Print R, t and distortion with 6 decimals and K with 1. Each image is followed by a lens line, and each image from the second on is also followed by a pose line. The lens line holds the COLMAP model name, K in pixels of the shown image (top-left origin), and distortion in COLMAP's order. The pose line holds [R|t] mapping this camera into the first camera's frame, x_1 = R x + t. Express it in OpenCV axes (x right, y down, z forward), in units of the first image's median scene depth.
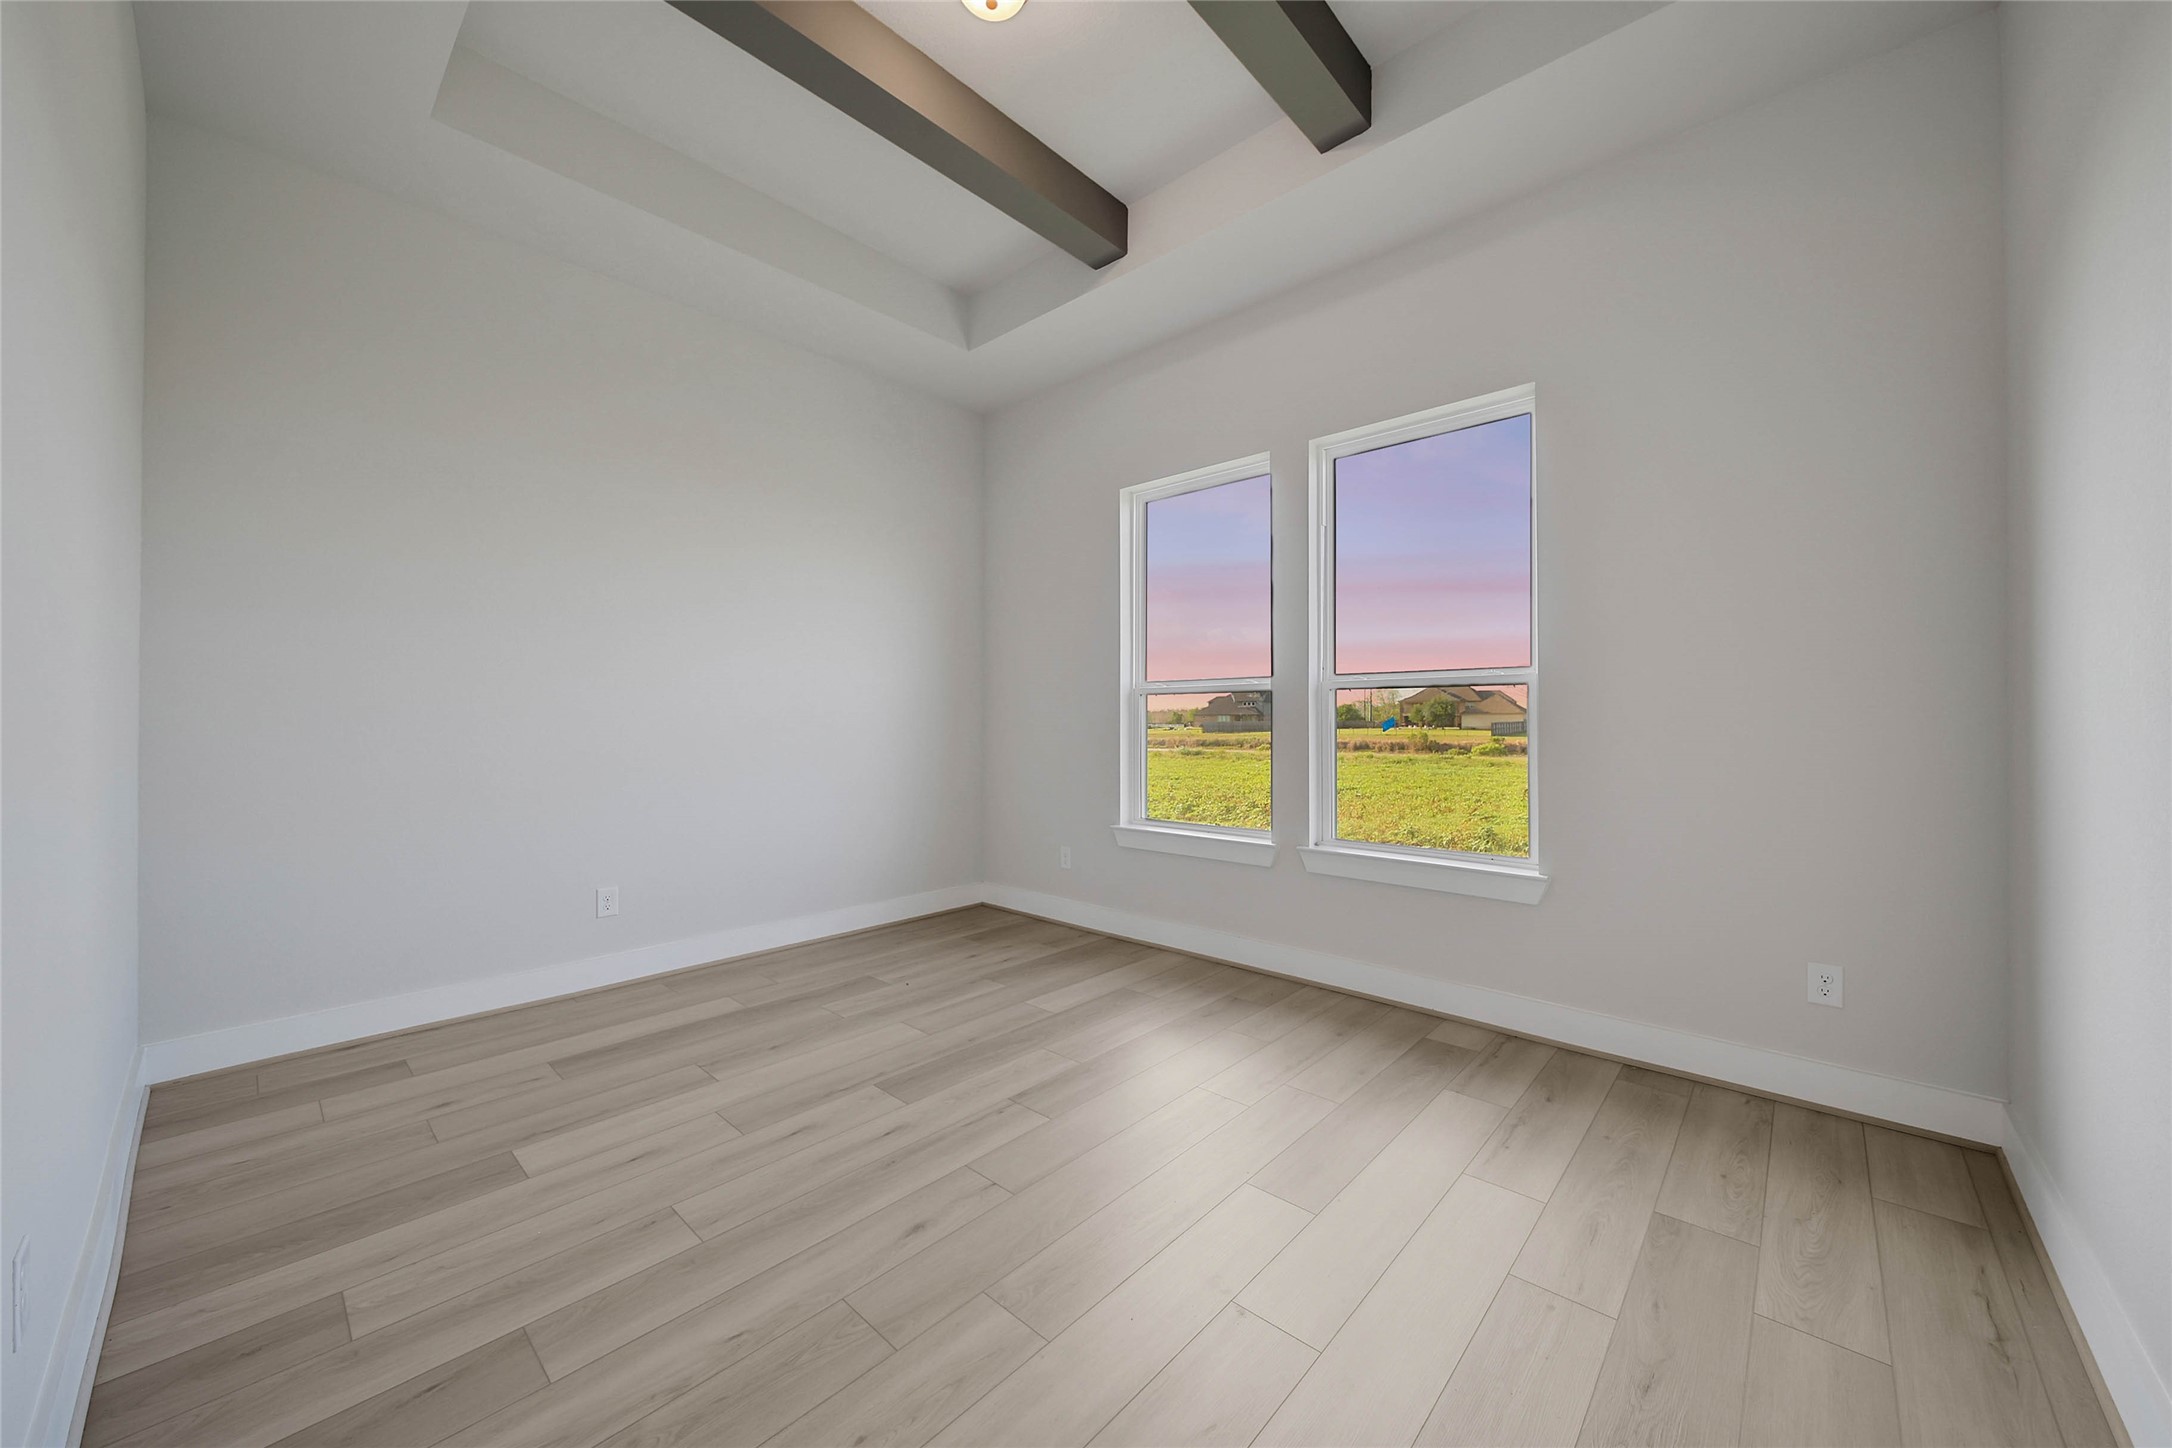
lens RADIAL K [[799.1, 0, 1087.7], [0, 799.1, 719.8], [0, 0, 1]] dist [0.005917, -0.002074]
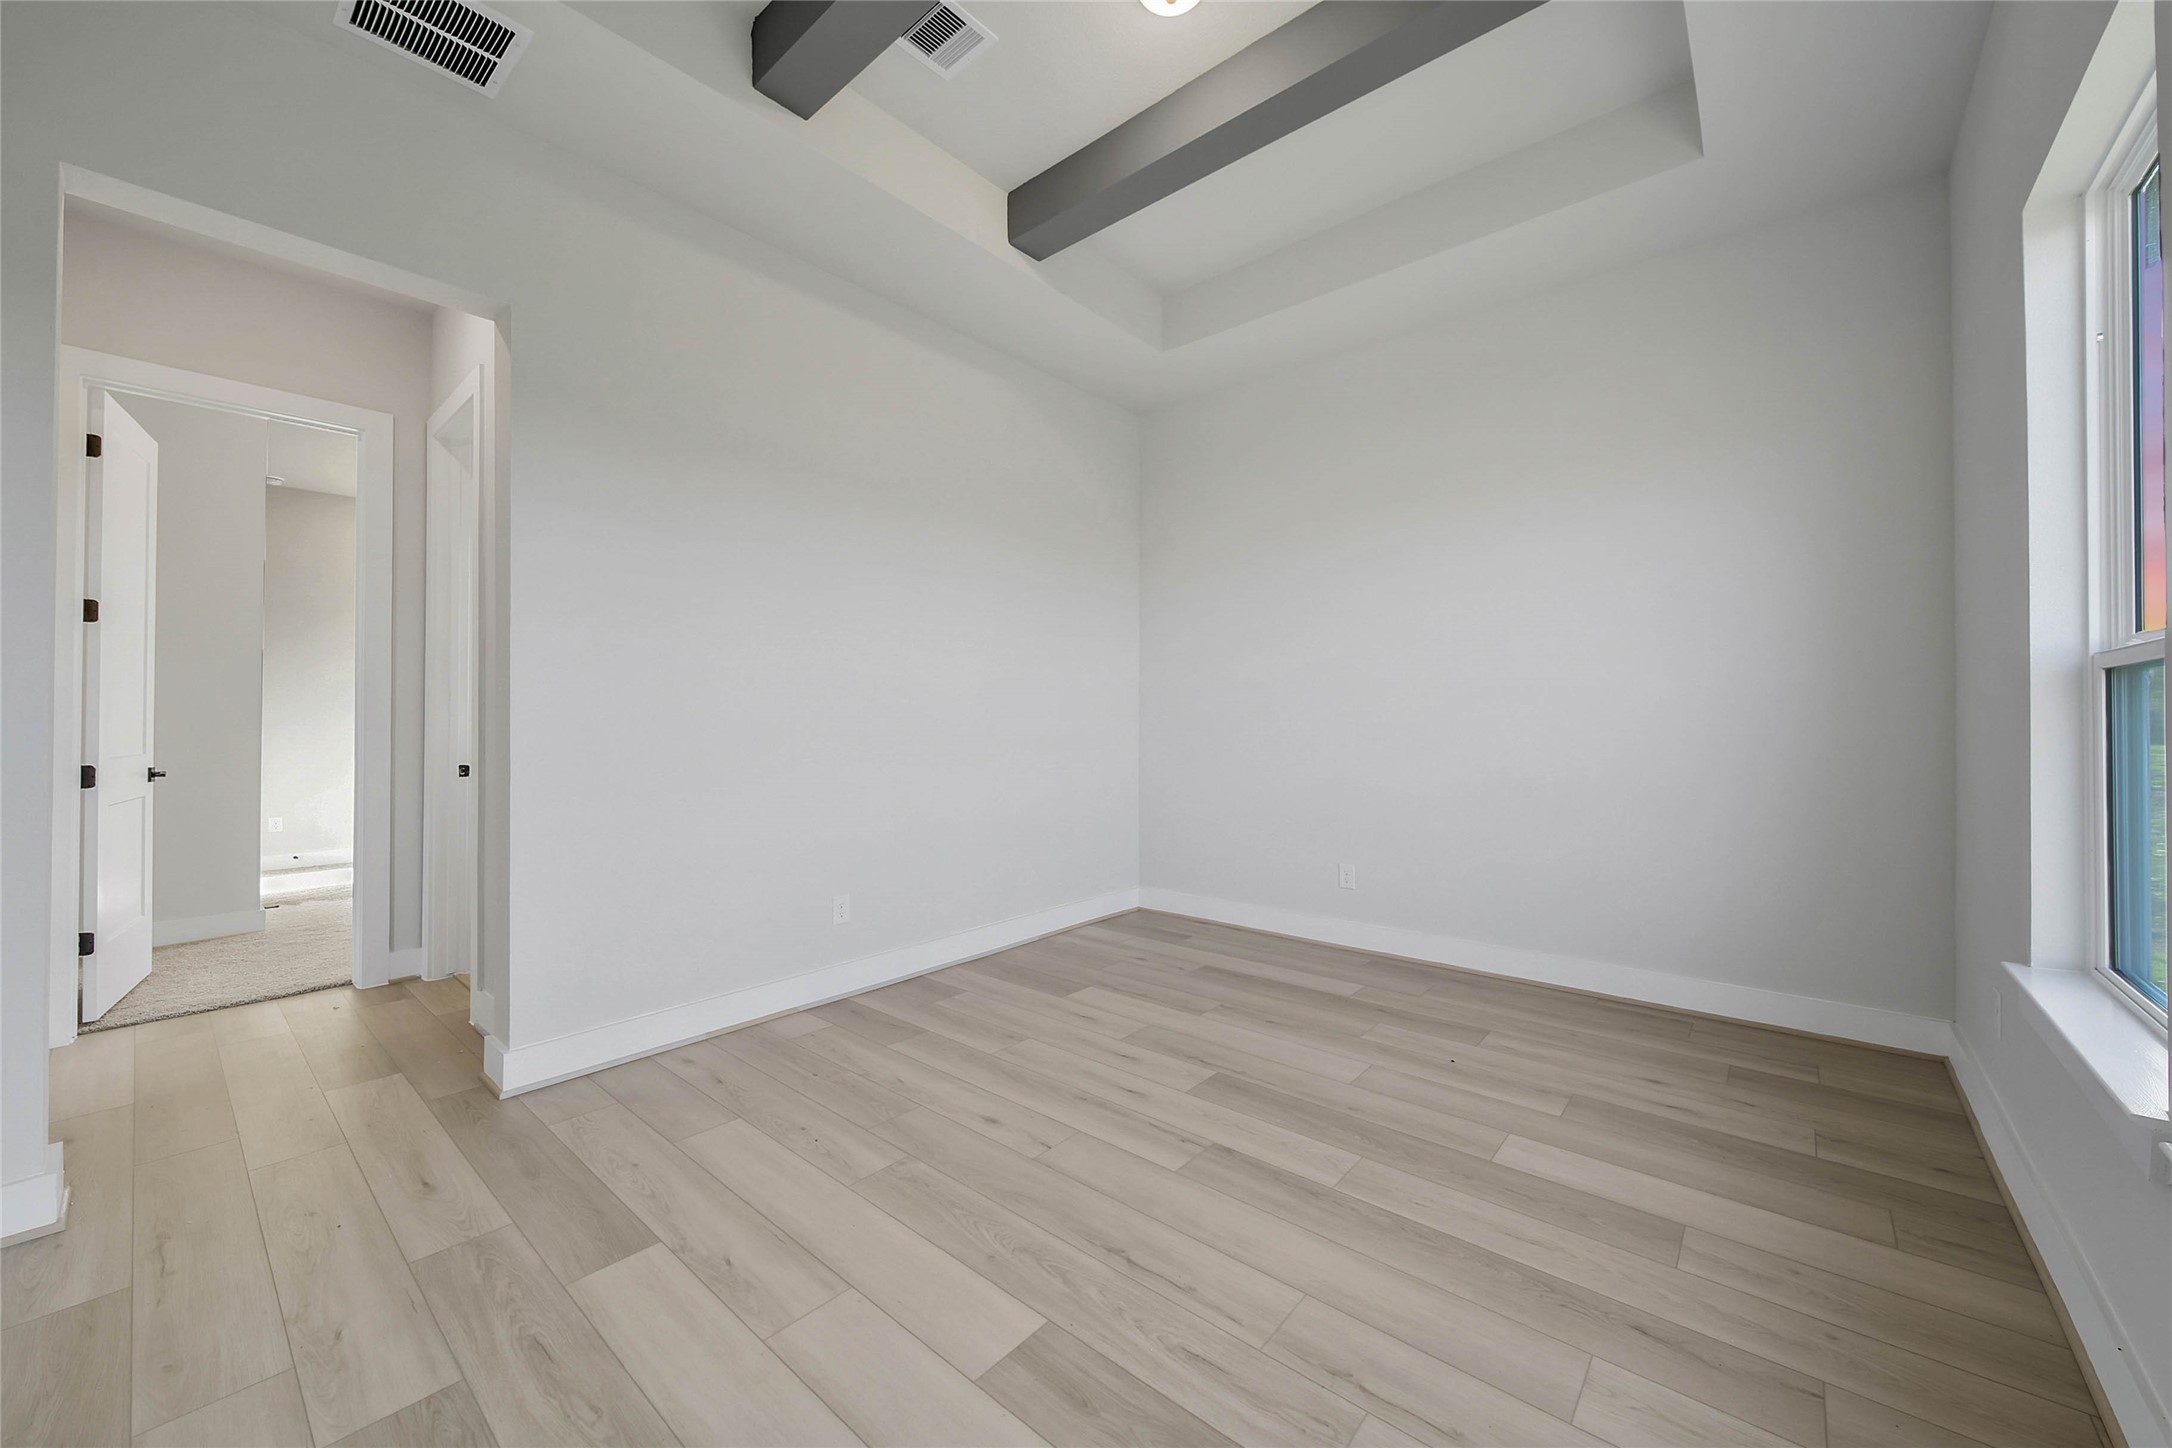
lens RADIAL K [[799.1, 0, 1091.5], [0, 799.1, 723.8], [0, 0, 1]] dist [0.005917, -0.002074]
pose [[0.033603, 0.004653, -0.999424, 0.687649], [0.005754, 0.999972, 0.004849, -0.004557], [0.999419, -0.005914, 0.033575, 0.718574]]
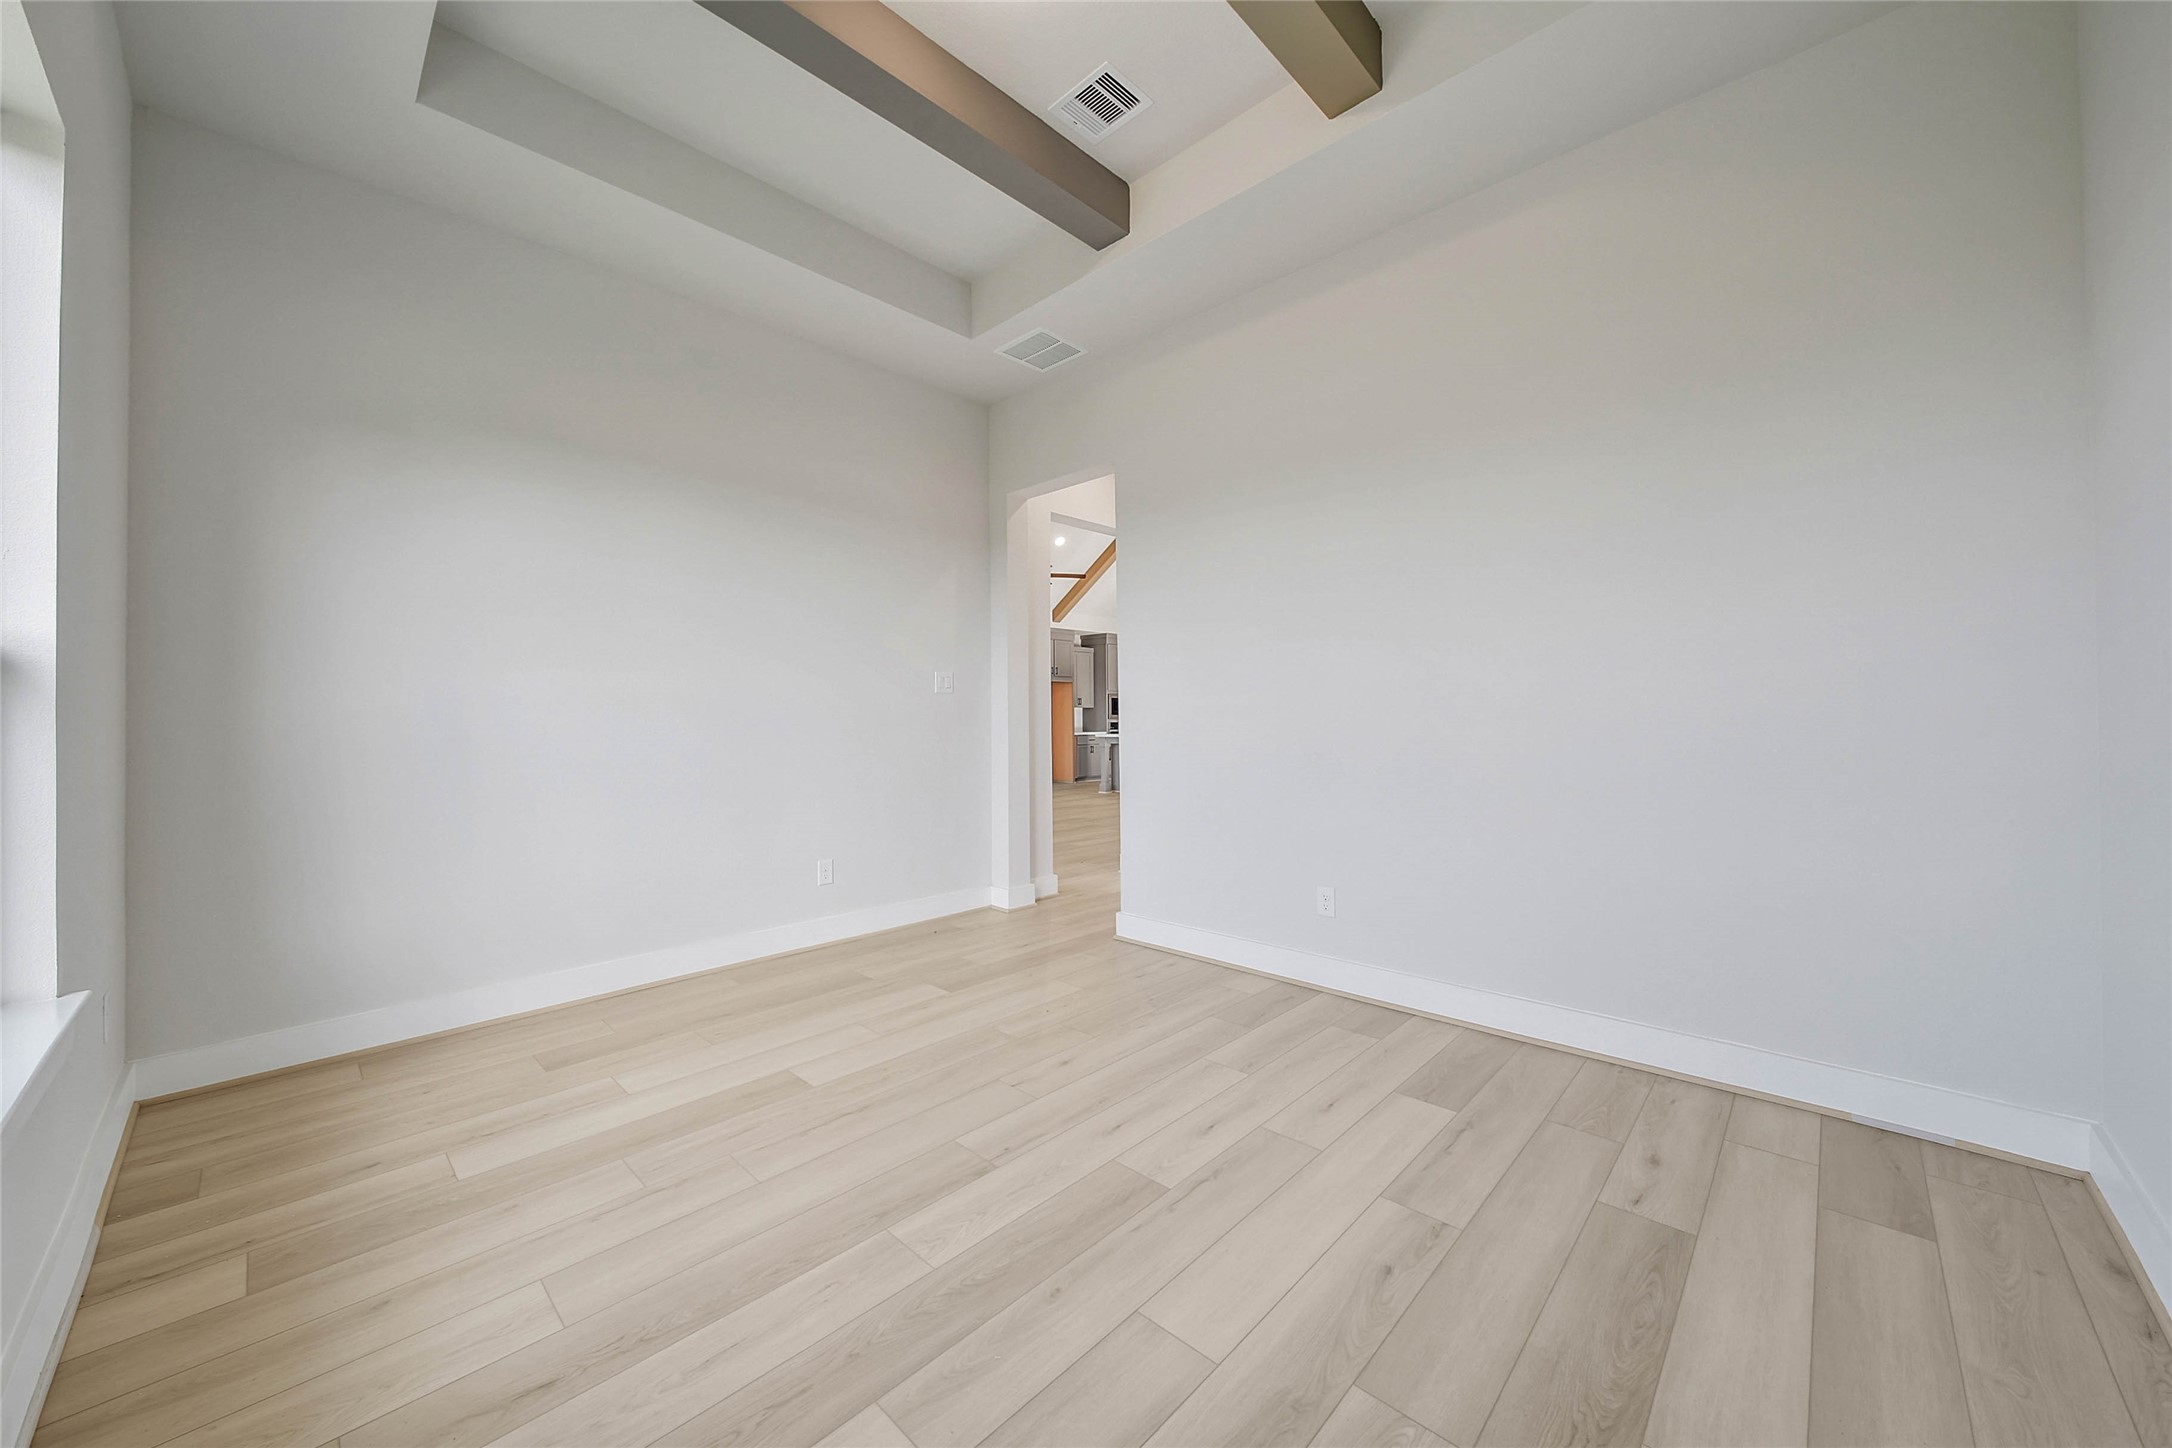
lens RADIAL K [[799.1, 0, 1081.3], [0, 799.1, 715.2], [0, 0, 1]] dist [0.005917, -0.002074]
pose [[-0.999662, 0.010309, 0.023856, -0.183092], [0.010098, 0.999909, -0.008965, 0.003630], [-0.023946, -0.008721, -0.999675, 1.592732]]
